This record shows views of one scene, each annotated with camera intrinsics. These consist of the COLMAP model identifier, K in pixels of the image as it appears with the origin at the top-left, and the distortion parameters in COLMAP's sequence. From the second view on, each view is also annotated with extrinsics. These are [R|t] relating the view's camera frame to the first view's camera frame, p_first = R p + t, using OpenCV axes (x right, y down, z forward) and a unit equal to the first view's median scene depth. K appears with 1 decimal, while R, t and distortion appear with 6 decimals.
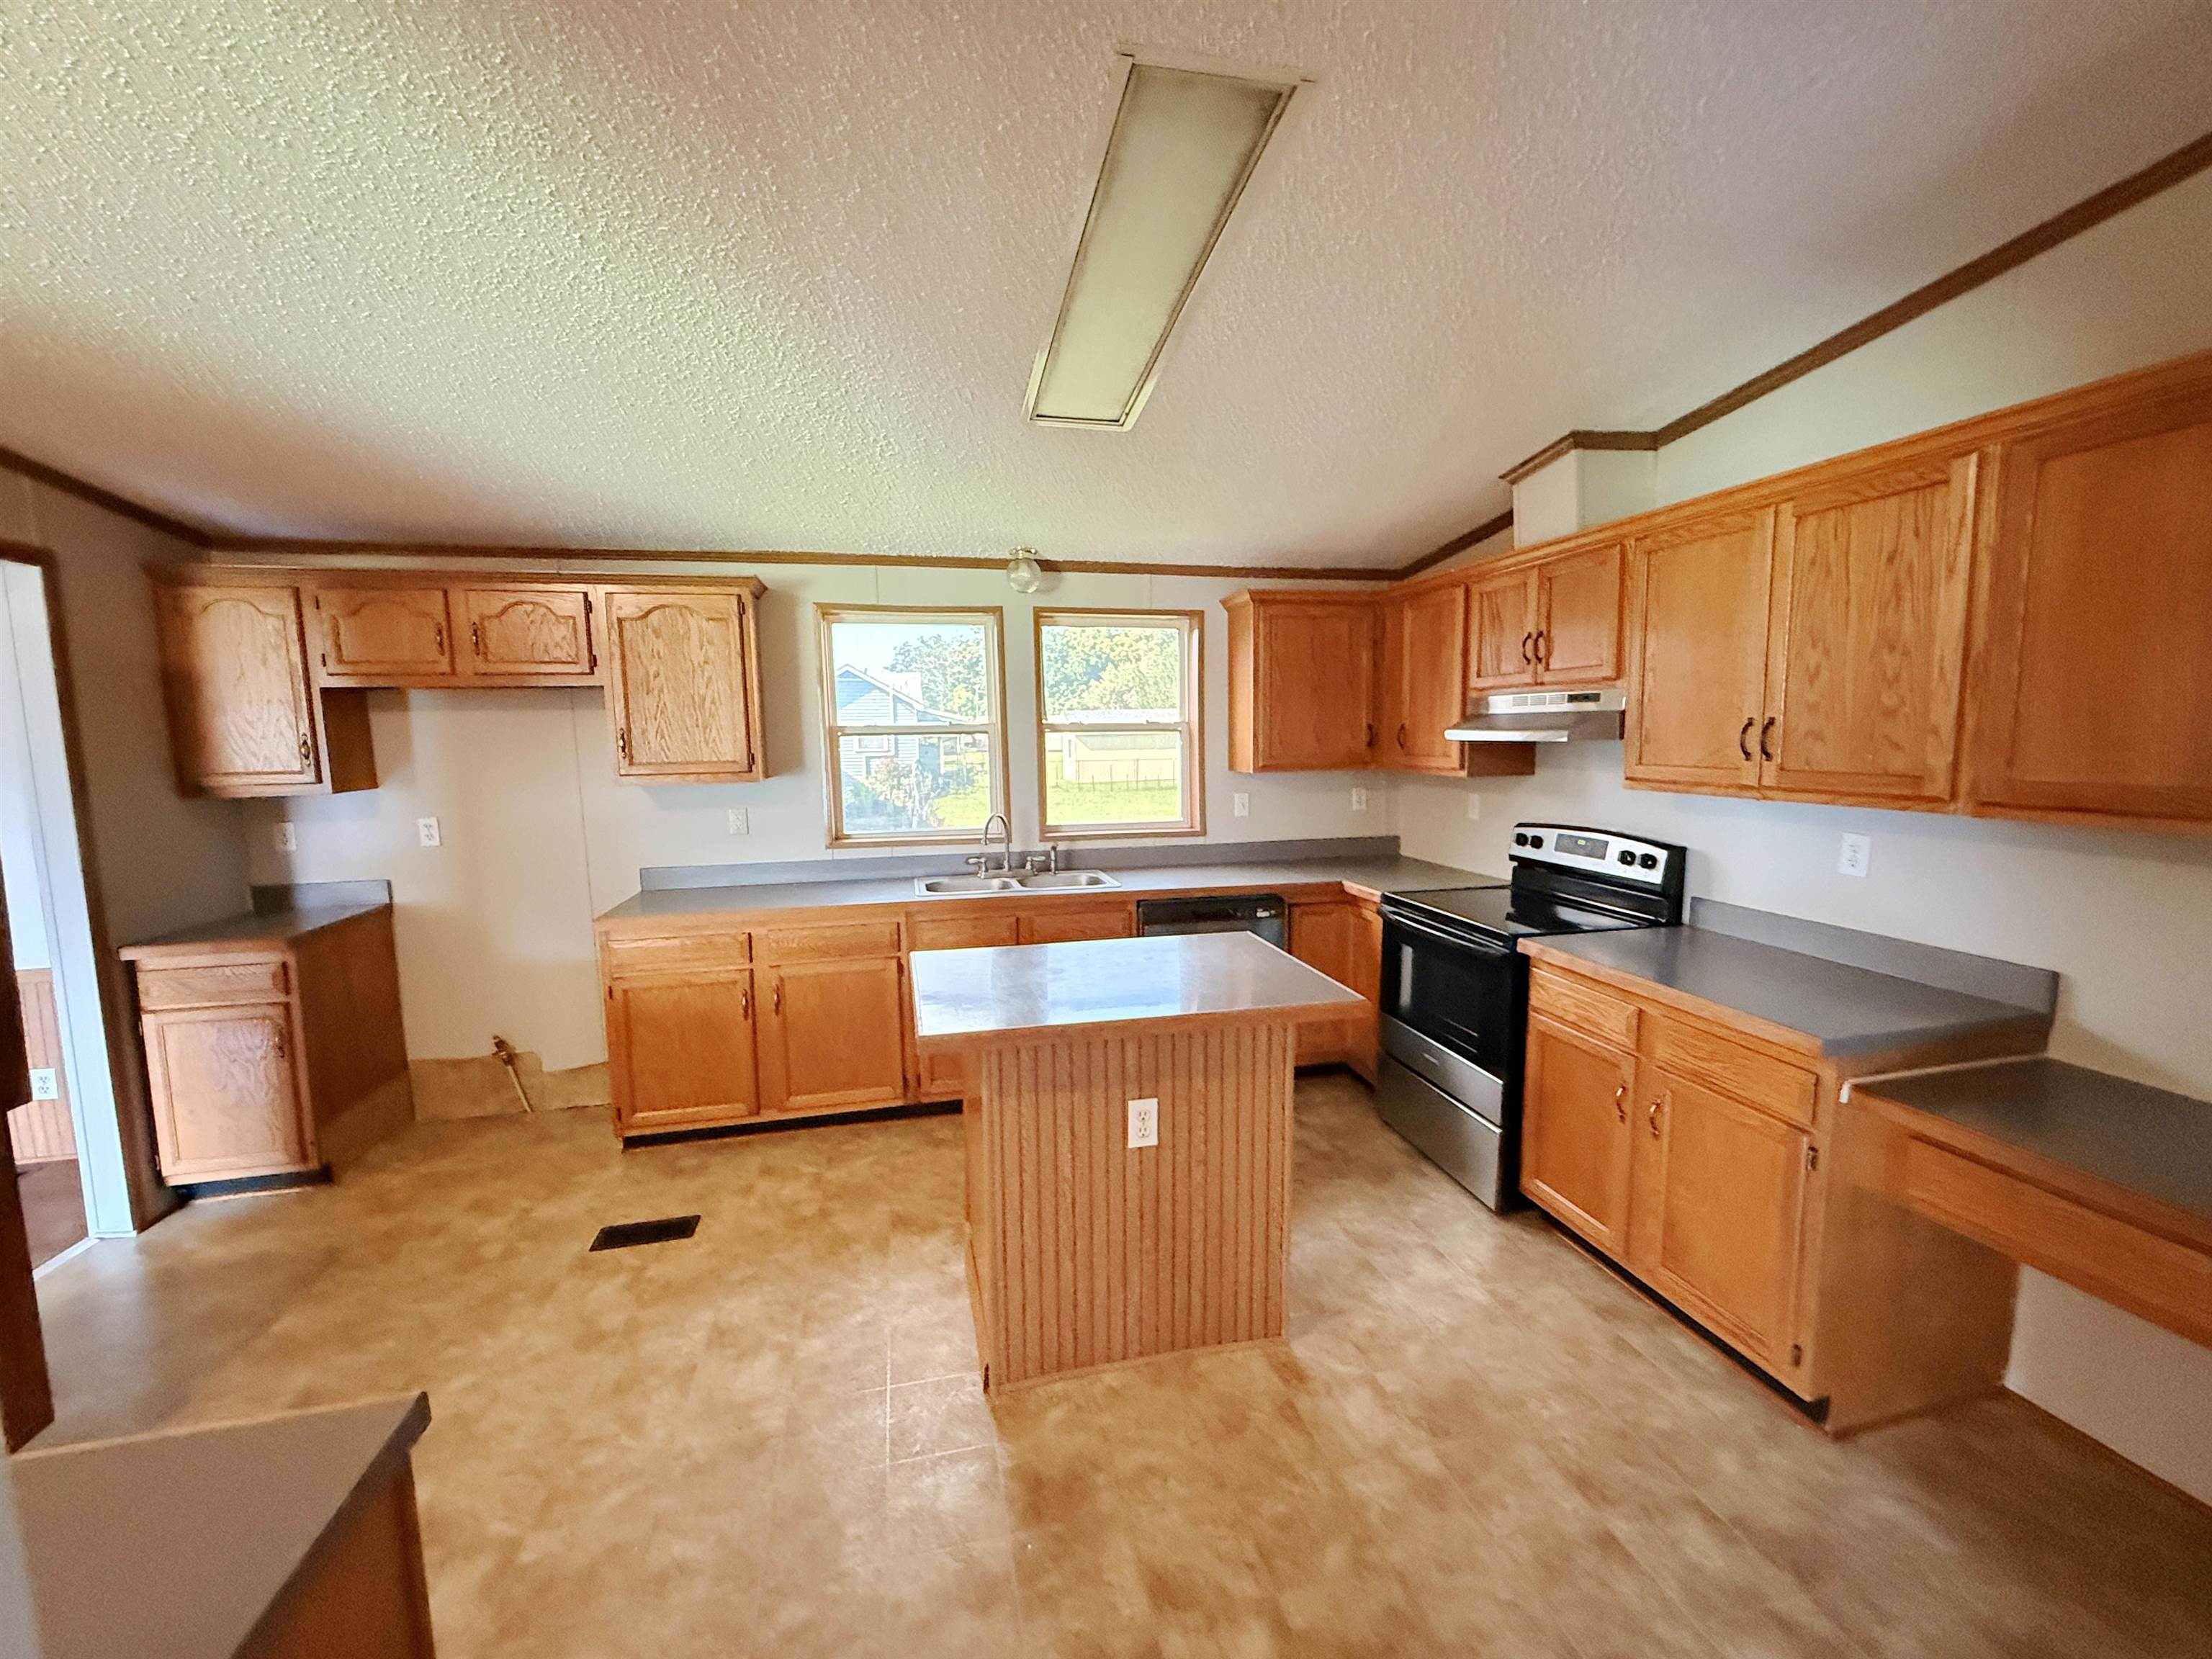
lens RADIAL K [[891.7, 0, 1110.5], [0, 891.7, 832.5], [0, 0, 1]] dist [0.004504, -0.000660]
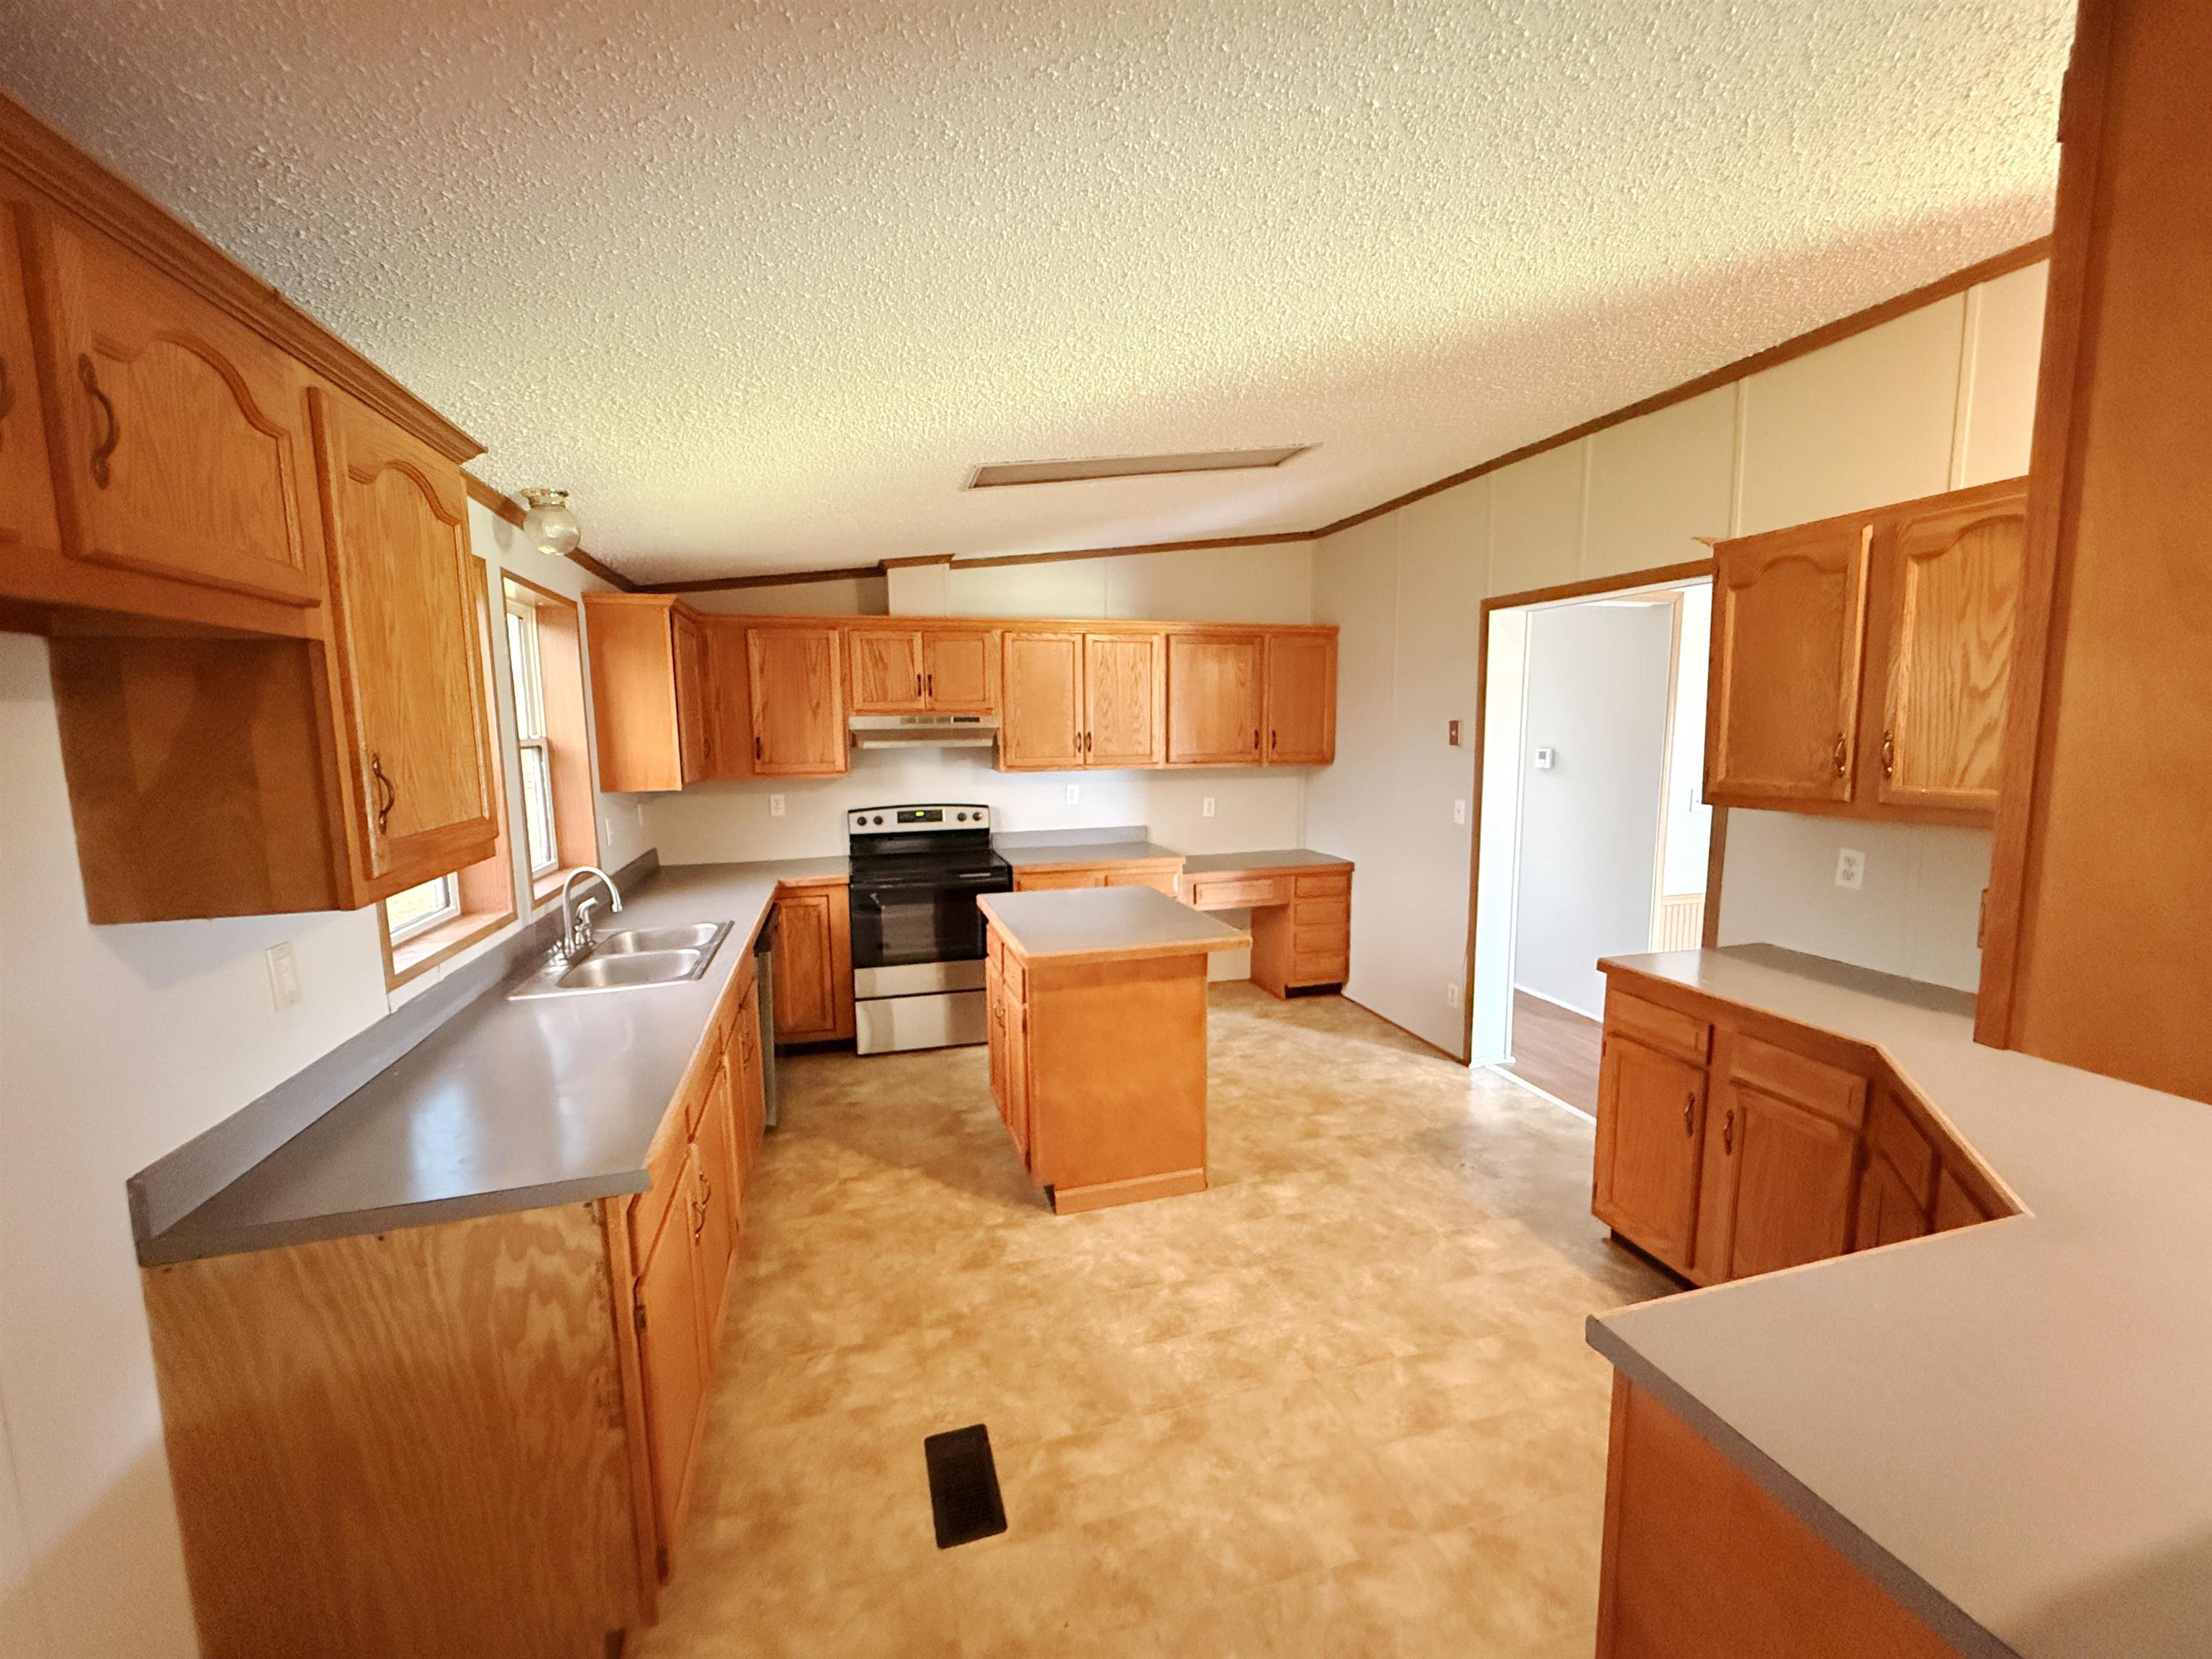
lens RADIAL K [[891.7, 0, 1103.7], [0, 891.7, 828.6], [0, 0, 1]] dist [0.004504, -0.000660]
pose [[-0.042396, -0.105790, 0.993484, -1.142330], [0.128130, 0.985592, 0.110417, -0.104427], [-0.990851, 0.131977, -0.028230, 0.843605]]
